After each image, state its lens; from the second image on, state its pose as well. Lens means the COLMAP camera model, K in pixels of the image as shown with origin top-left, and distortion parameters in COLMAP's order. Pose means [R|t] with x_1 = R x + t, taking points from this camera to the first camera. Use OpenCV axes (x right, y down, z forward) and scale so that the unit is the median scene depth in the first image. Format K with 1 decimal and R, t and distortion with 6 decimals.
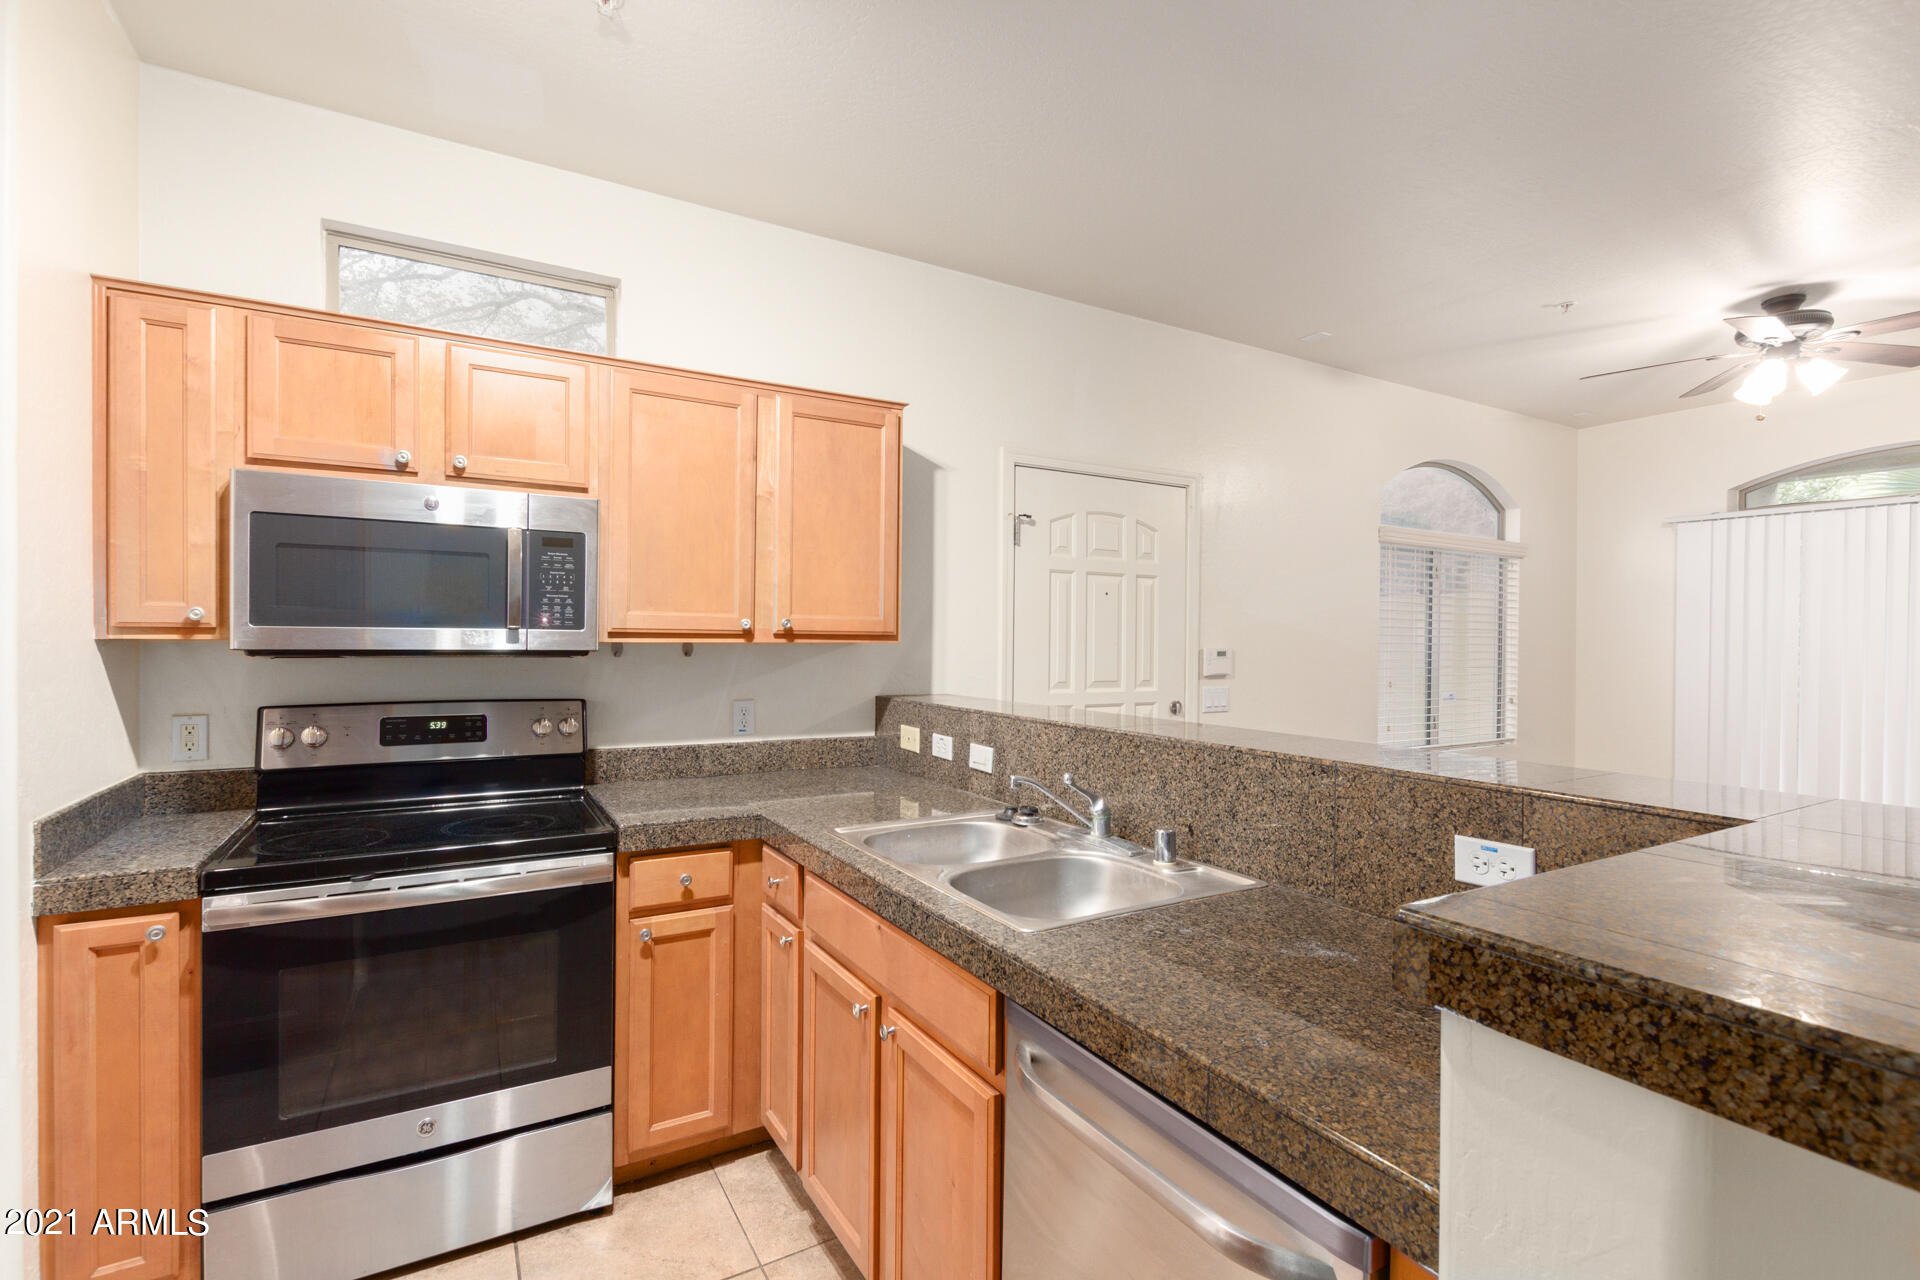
lens RADIAL K [[875.7, 0, 962.9], [0, 875.7, 637.8], [0, 0, 1]] dist [0.001785, -0.000692]
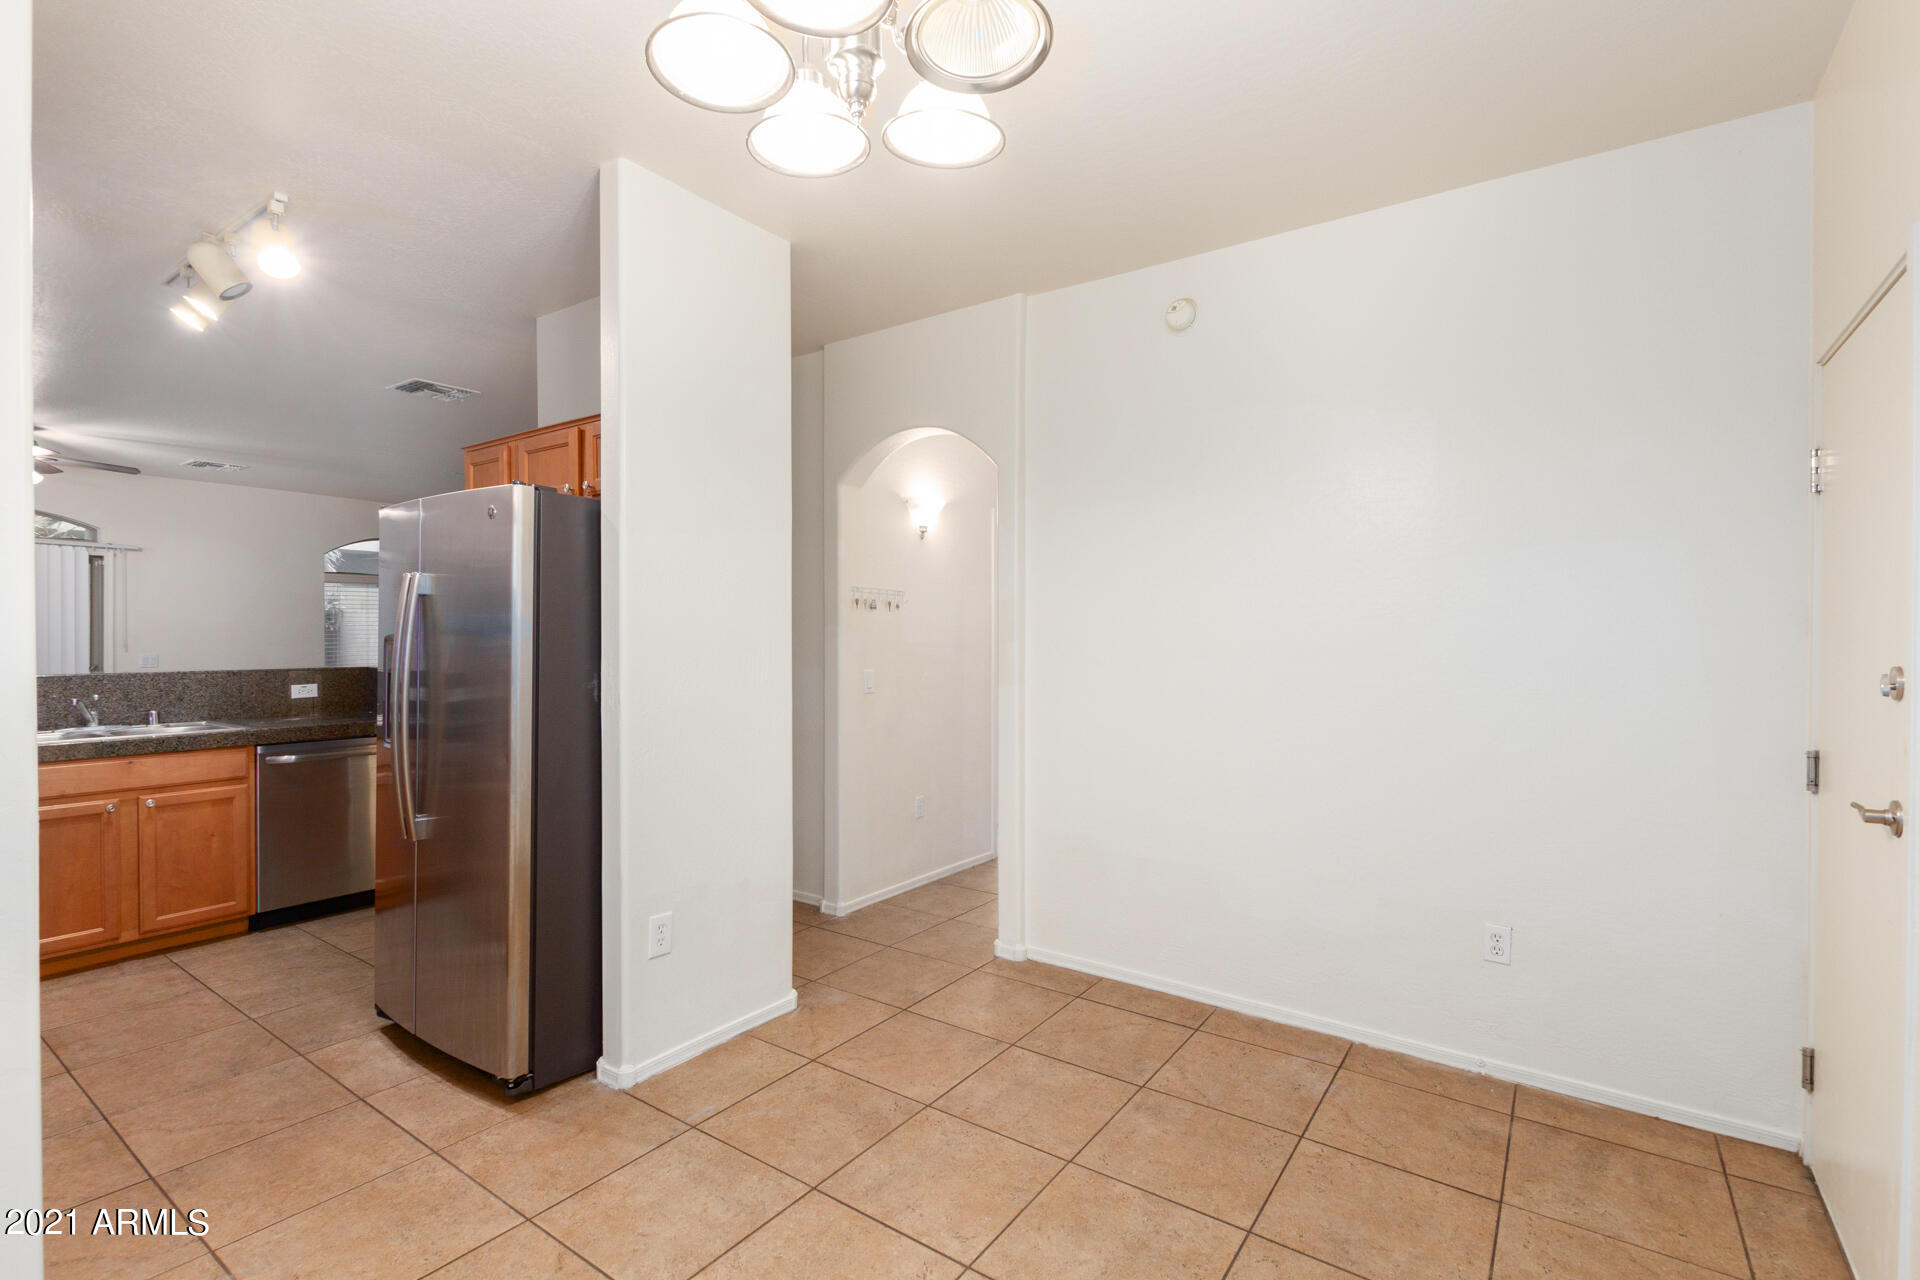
lens RADIAL K [[875.7, 0, 962.9], [0, 875.7, 637.8], [0, 0, 1]] dist [0.001785, -0.000692]
pose [[-0.411254, -0.015513, 0.911389, -2.111471], [-0.003339, 0.999874, 0.015512, -0.010980], [-0.911515, 0.003337, -0.411254, 0.016260]]
